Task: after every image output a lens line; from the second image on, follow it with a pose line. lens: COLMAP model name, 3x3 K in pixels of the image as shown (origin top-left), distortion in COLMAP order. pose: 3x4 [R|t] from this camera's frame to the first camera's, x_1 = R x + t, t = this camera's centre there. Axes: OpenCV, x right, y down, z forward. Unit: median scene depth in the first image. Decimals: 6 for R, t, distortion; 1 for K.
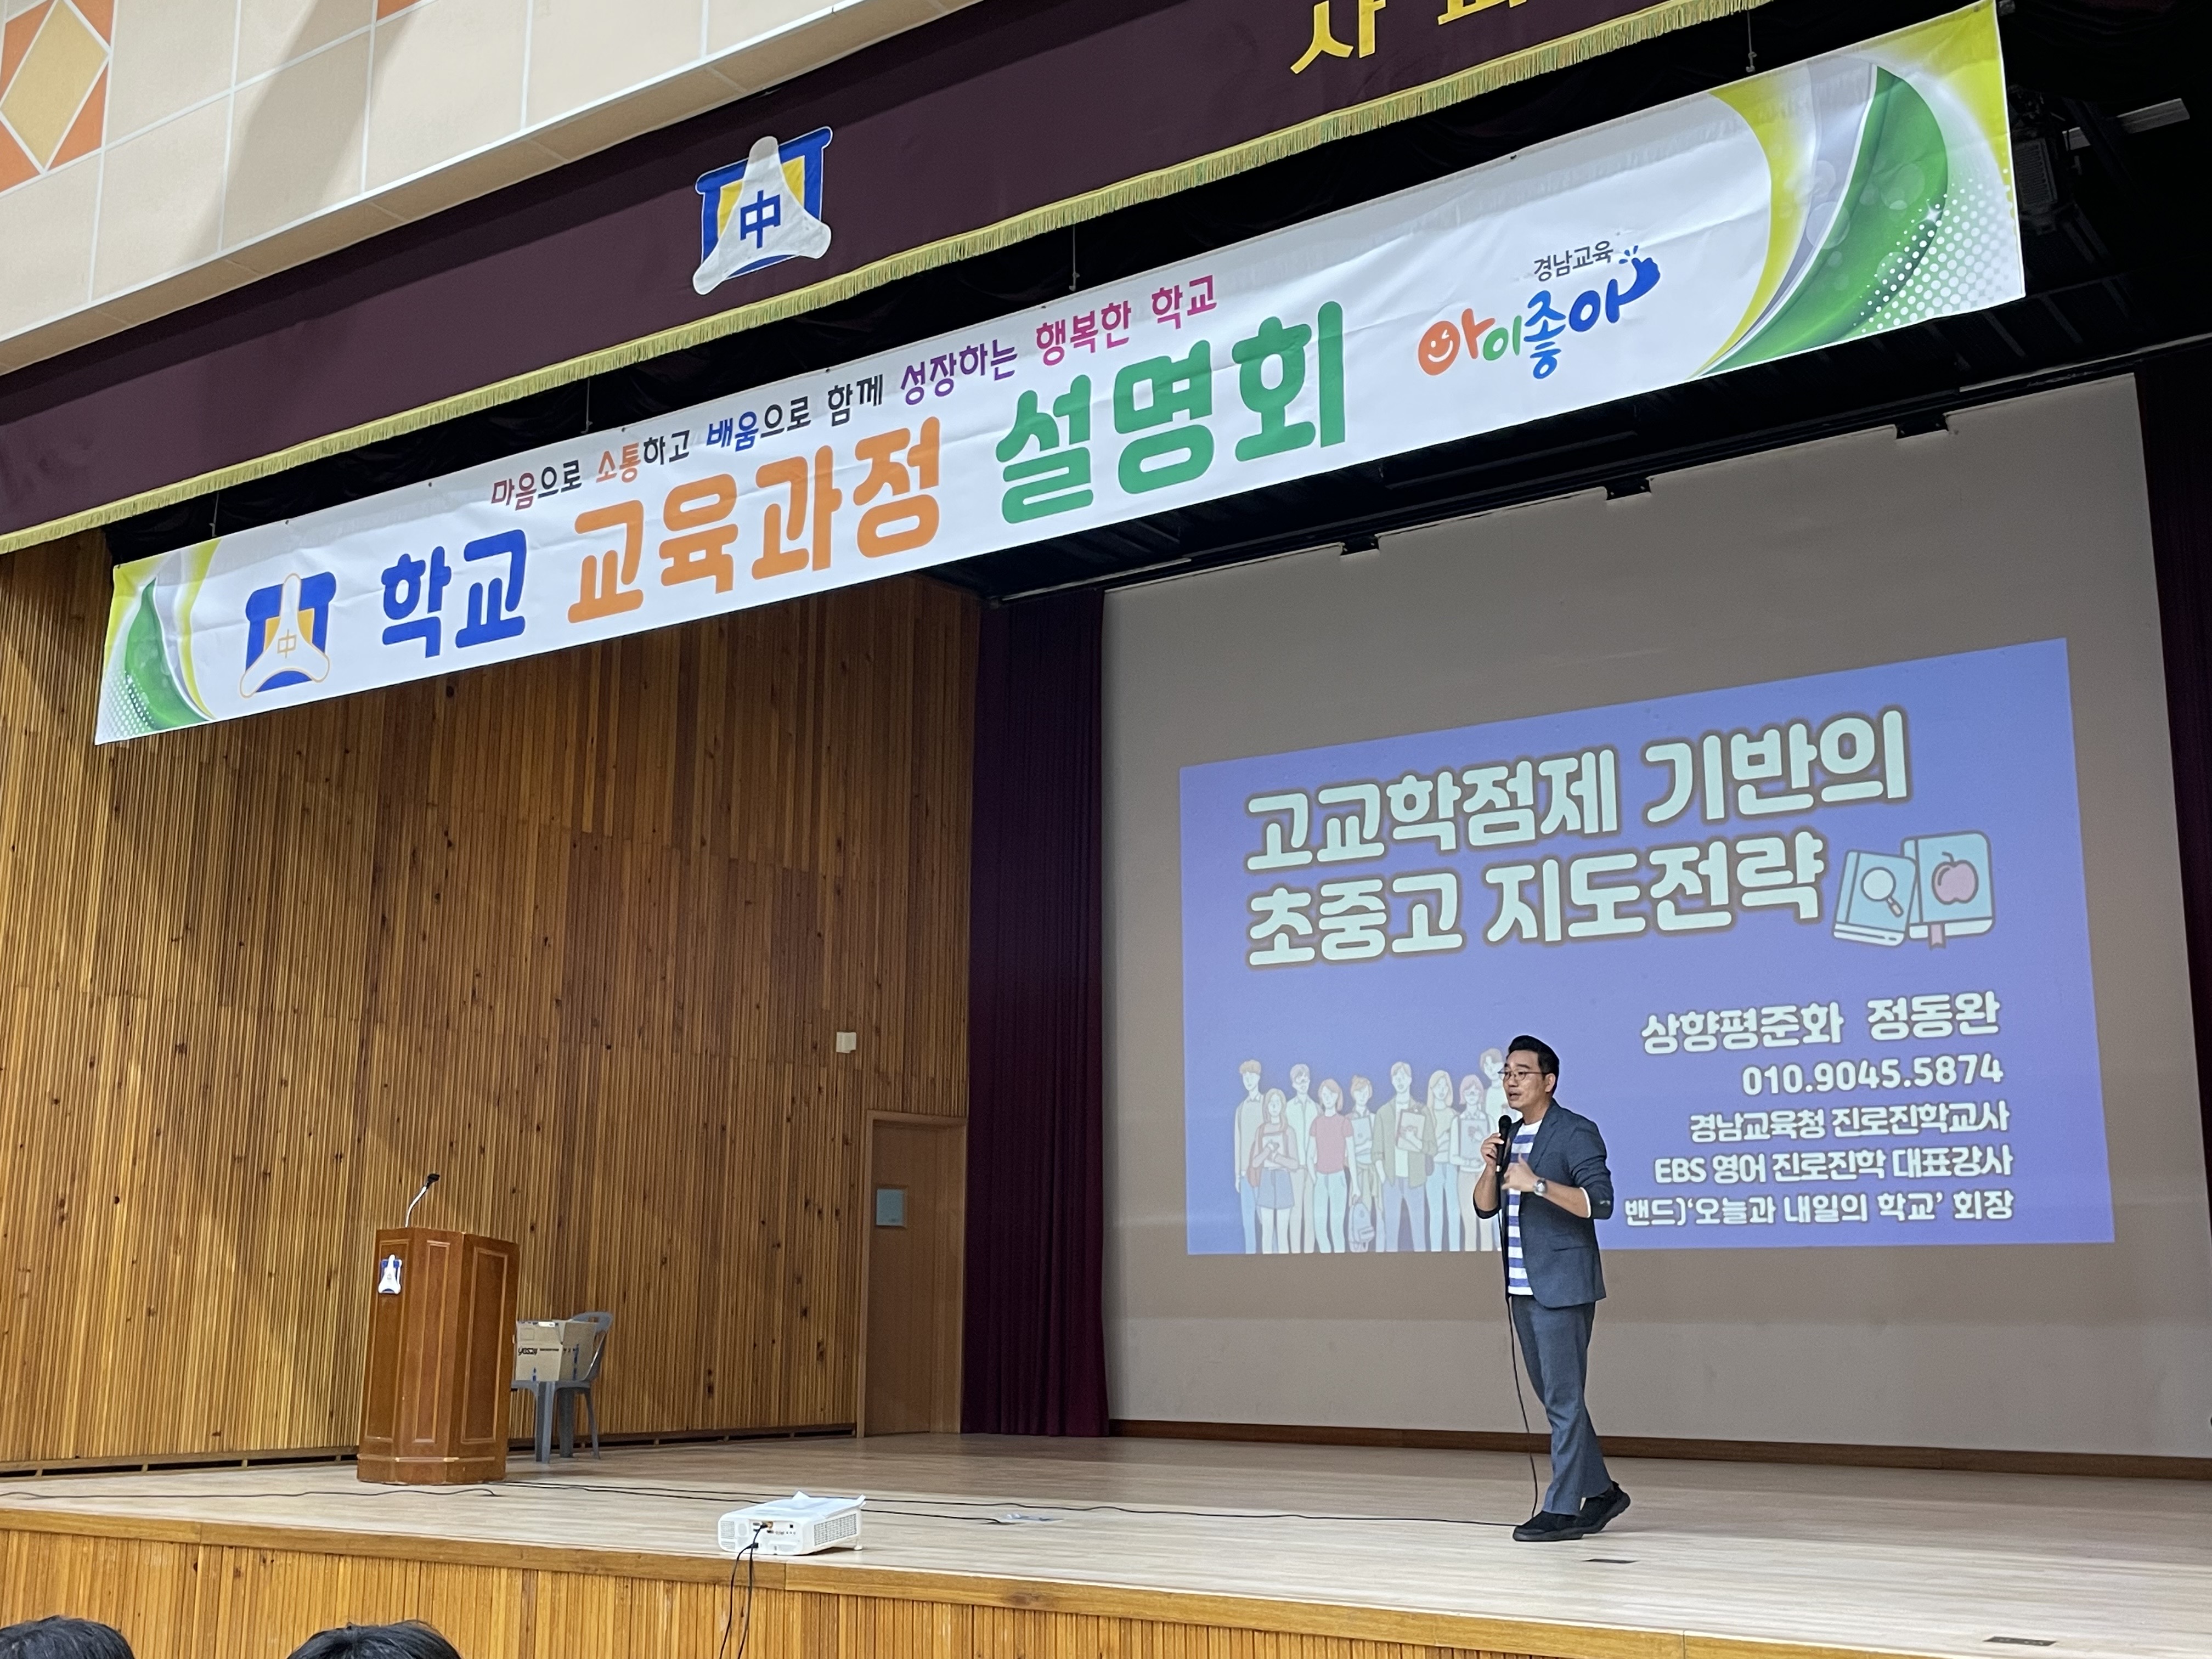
lens RADIAL K [[2364.5, 0, 1116.2], [0, 2364.5, 830.5], [0, 0, 1]] dist [0.088787, 0.000000]
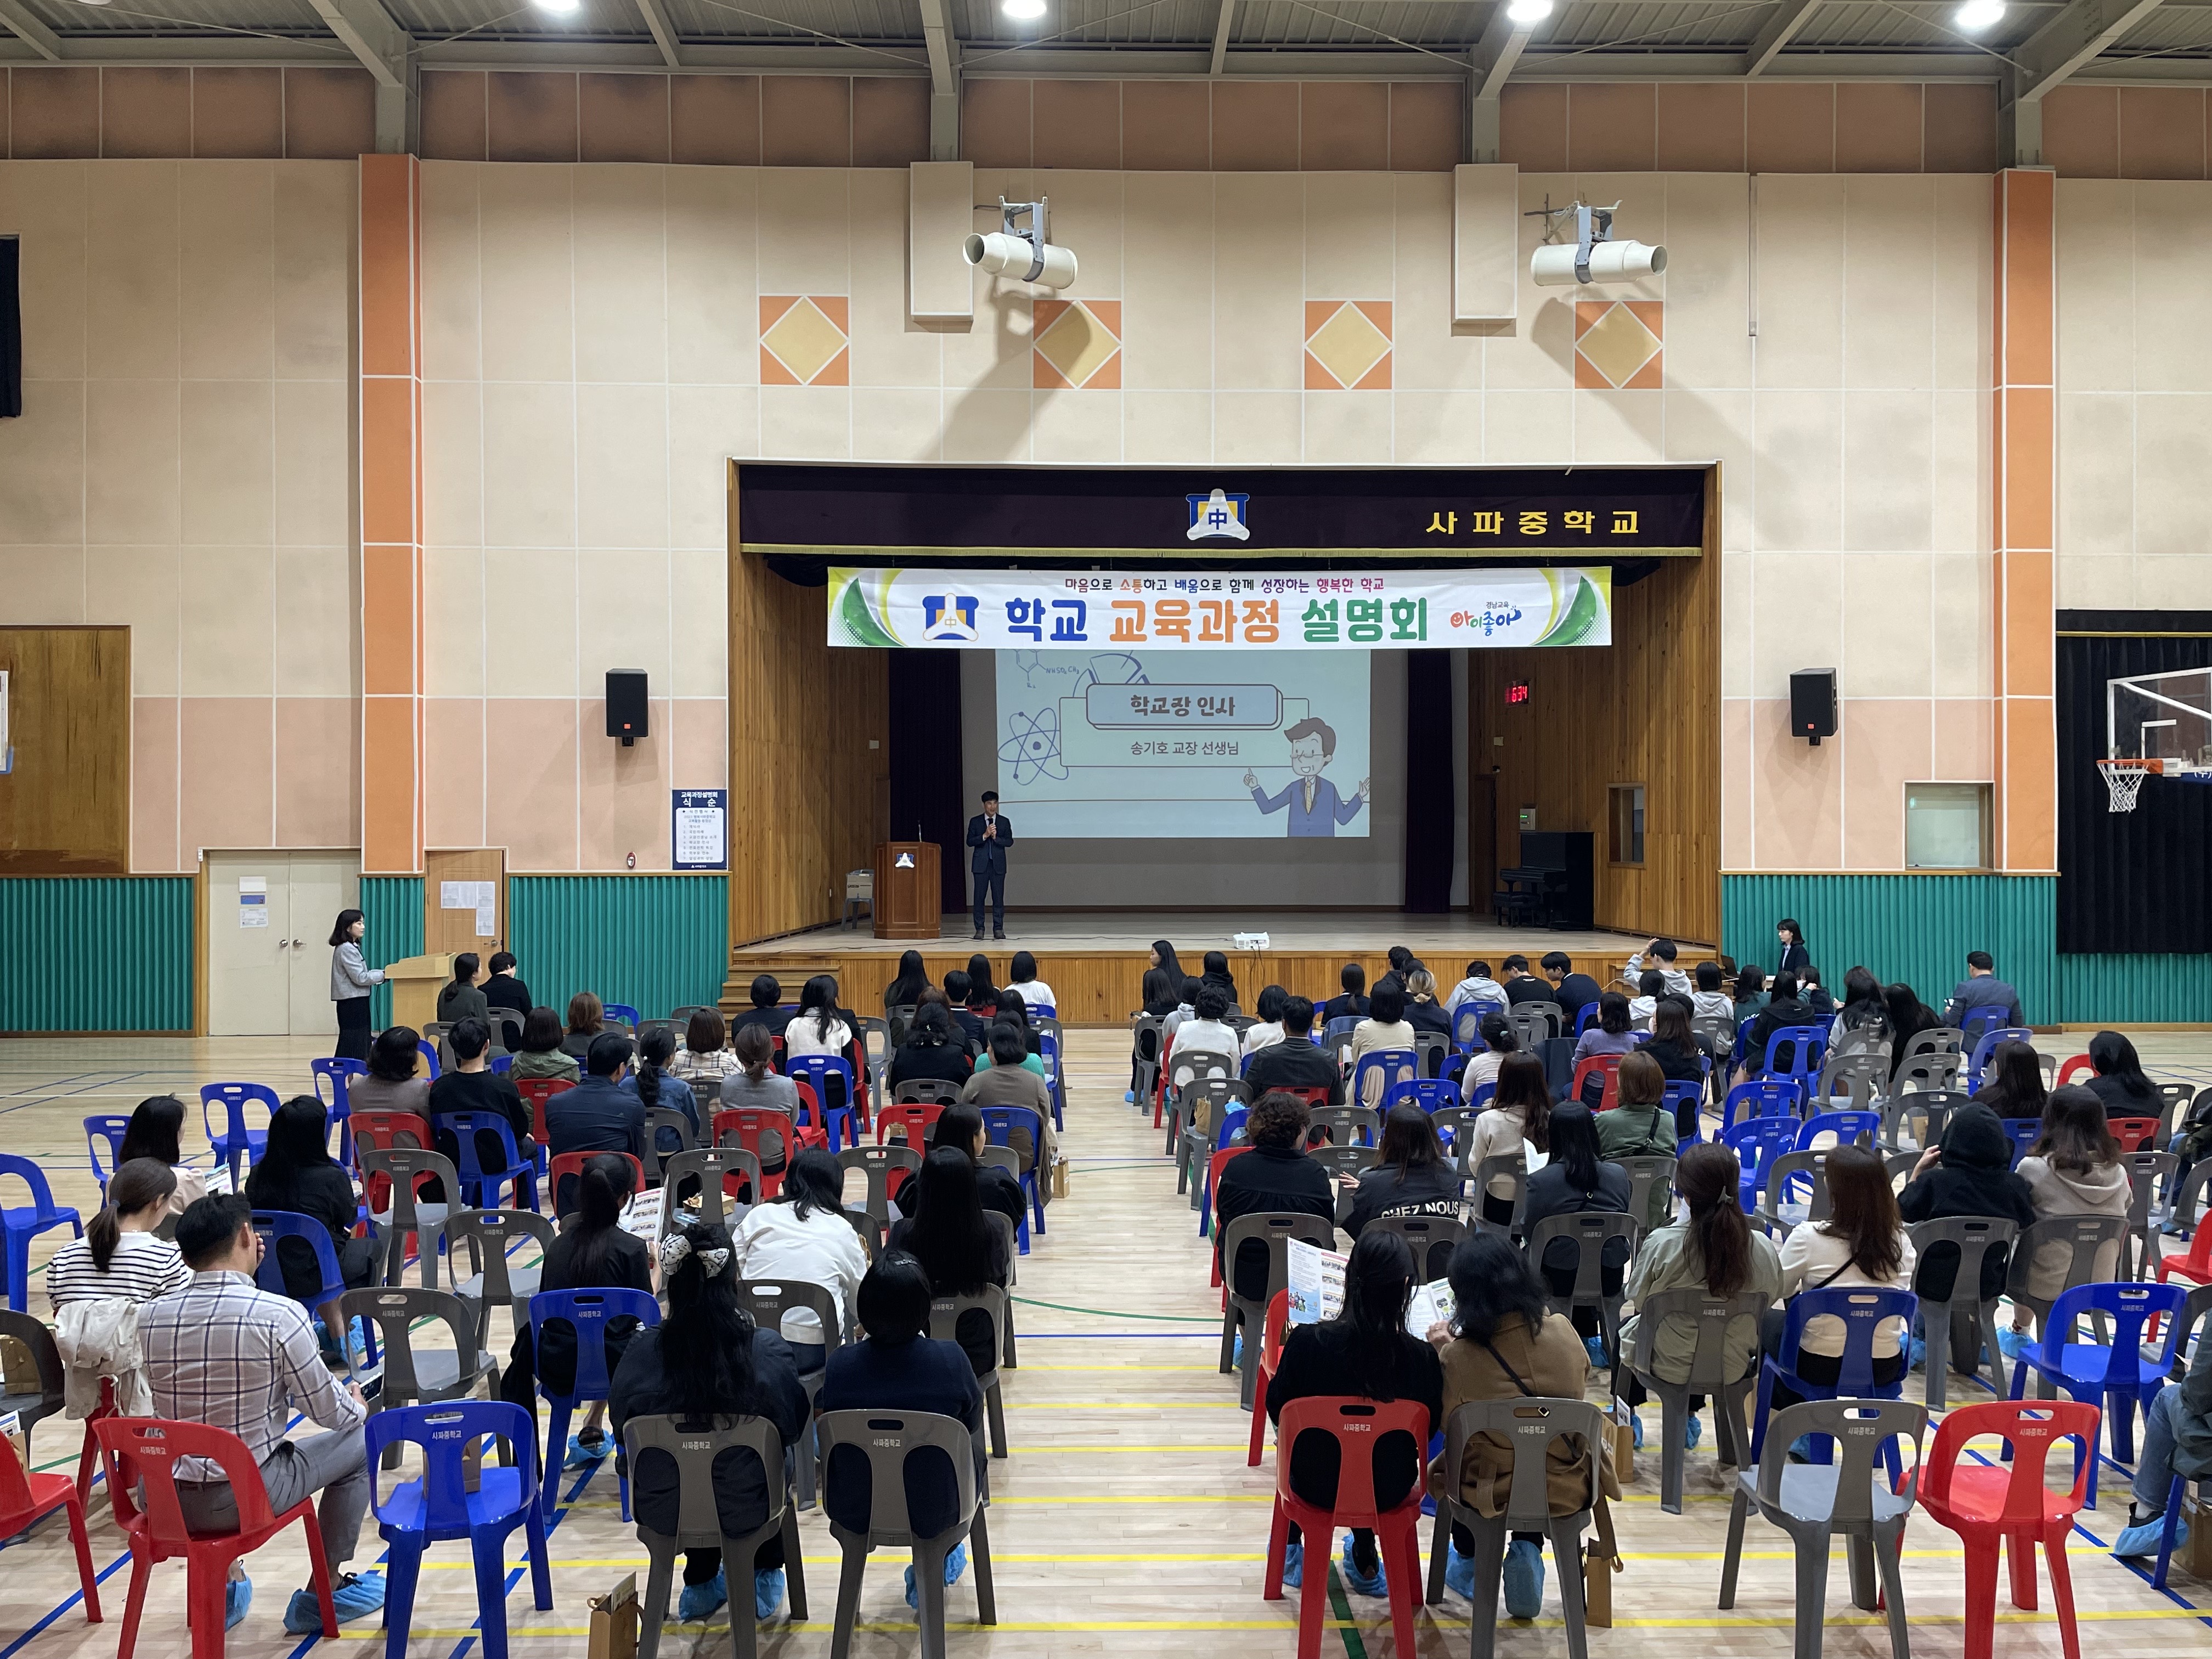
lens RADIAL K [[1681.1, 0, 1100.1], [0, 1681.1, 835.4], [0, 0, 1]] dist [0.119916, 0.006537]
pose [[0.809804, -0.010646, 0.586604, -1.498724], [-0.116819, 0.976890, 0.178996, -0.231008], [-0.574953, -0.213478, 0.789845, -0.653703]]
